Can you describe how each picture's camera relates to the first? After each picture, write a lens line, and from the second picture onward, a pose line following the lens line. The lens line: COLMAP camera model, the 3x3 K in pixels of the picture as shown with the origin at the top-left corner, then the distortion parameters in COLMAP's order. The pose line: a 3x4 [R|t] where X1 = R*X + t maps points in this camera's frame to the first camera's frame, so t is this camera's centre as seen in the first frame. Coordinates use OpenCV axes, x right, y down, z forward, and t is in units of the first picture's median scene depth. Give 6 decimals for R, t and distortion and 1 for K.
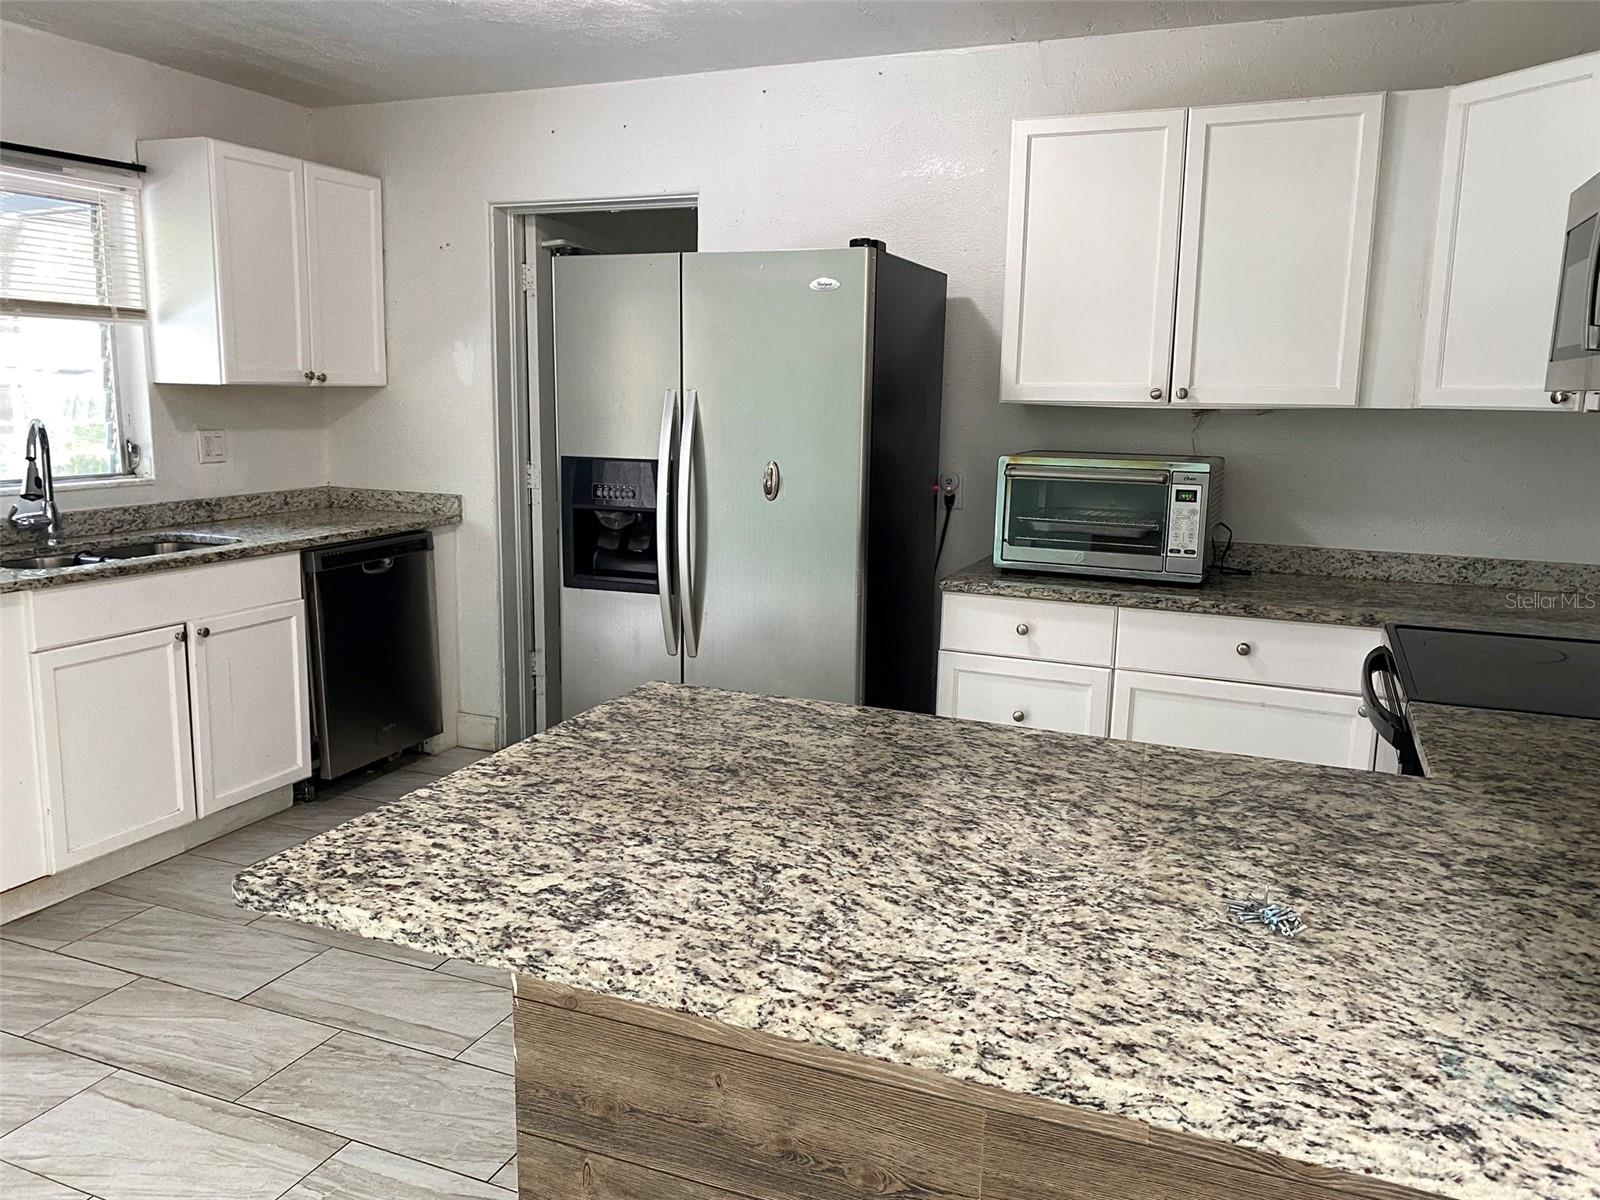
lens RADIAL K [[1242.8, 0, 789.1], [0, 1242.8, 600.6], [0, 0, 1]] dist [0.023552, 0.004570]
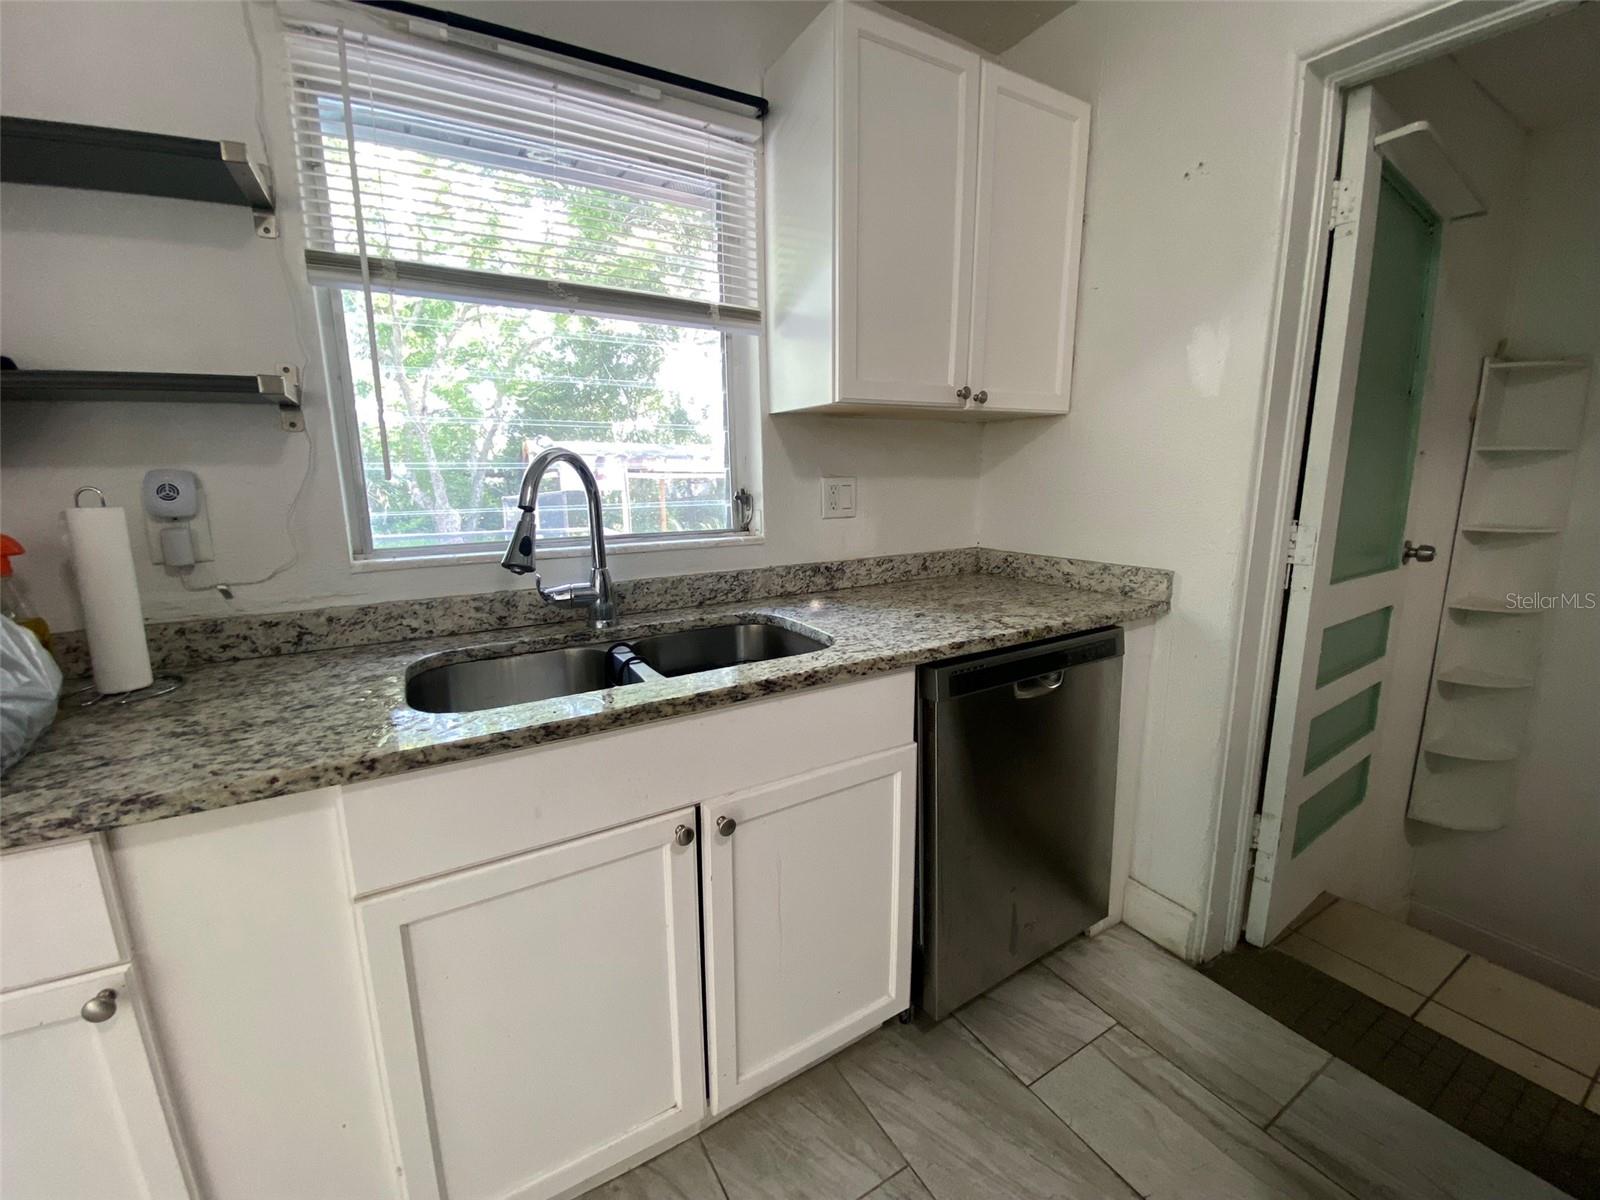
lens RADIAL K [[655.1, 0, 787.2], [0, 655.1, 595.4], [0, 0, 1]] dist [-0.003640, -0.002919]
pose [[0.799095, 0.082820, -0.595473, -0.244014], [-0.078901, 0.996346, 0.032692, -0.074783], [0.596005, 0.020859, 0.802710, 0.672982]]
